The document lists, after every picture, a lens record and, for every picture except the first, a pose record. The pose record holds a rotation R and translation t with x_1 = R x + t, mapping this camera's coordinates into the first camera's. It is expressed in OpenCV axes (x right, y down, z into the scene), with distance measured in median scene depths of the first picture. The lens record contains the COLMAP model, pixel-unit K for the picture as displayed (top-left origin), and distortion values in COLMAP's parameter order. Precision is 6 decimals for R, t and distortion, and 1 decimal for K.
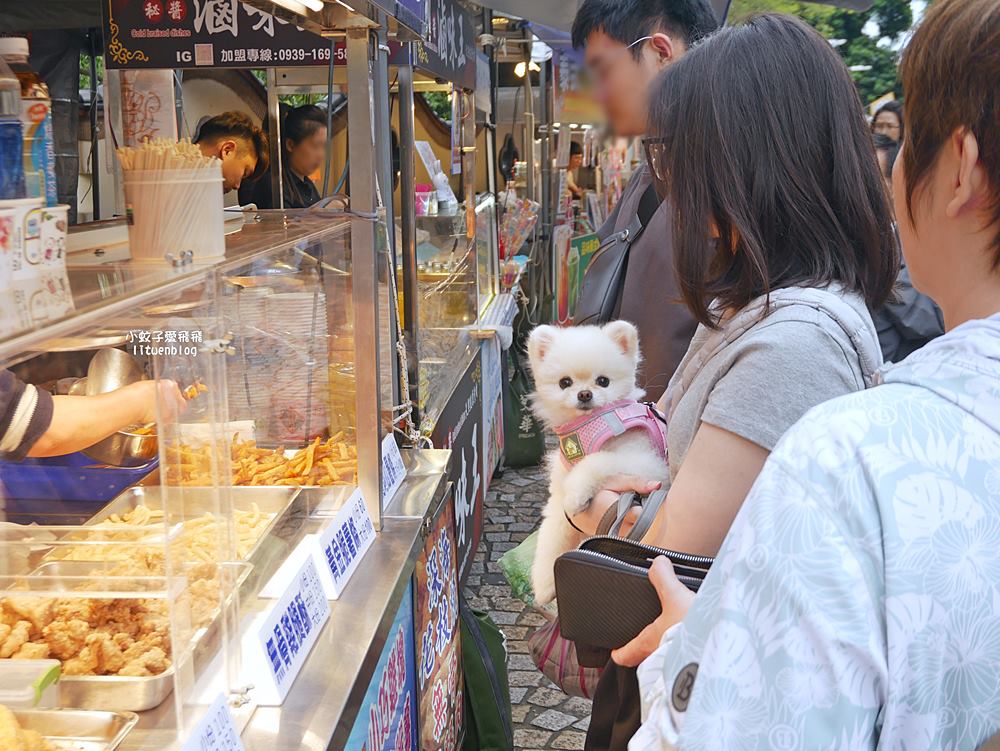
lens RADIAL K [[1287.7, 0, 500.2], [0, 1287.7, 376.3], [0, 0, 1]] dist [0.025705, 0.000000]
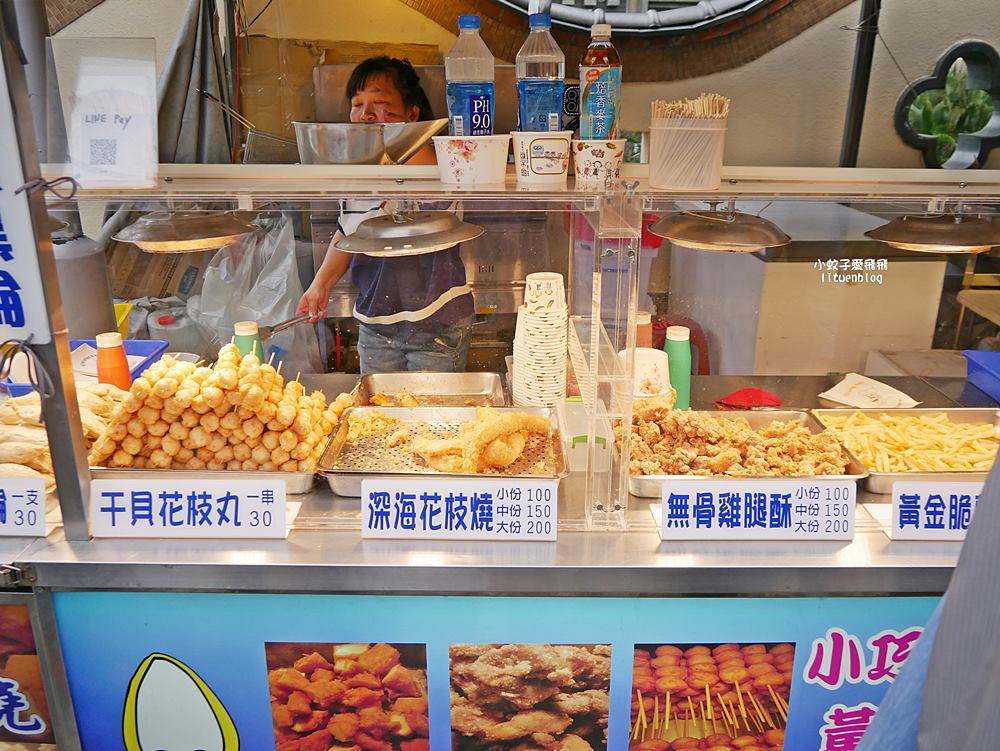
lens RADIAL K [[841.3, 0, 500.8], [0, 841.3, 373.6], [0, 0, 1]] dist [-0.016194, -0.003683]
pose [[0.057806, 0.324606, -0.944081, 0.544172], [-0.178822, 0.933735, 0.310100, -0.132823], [0.982182, 0.150897, 0.112022, 0.679668]]
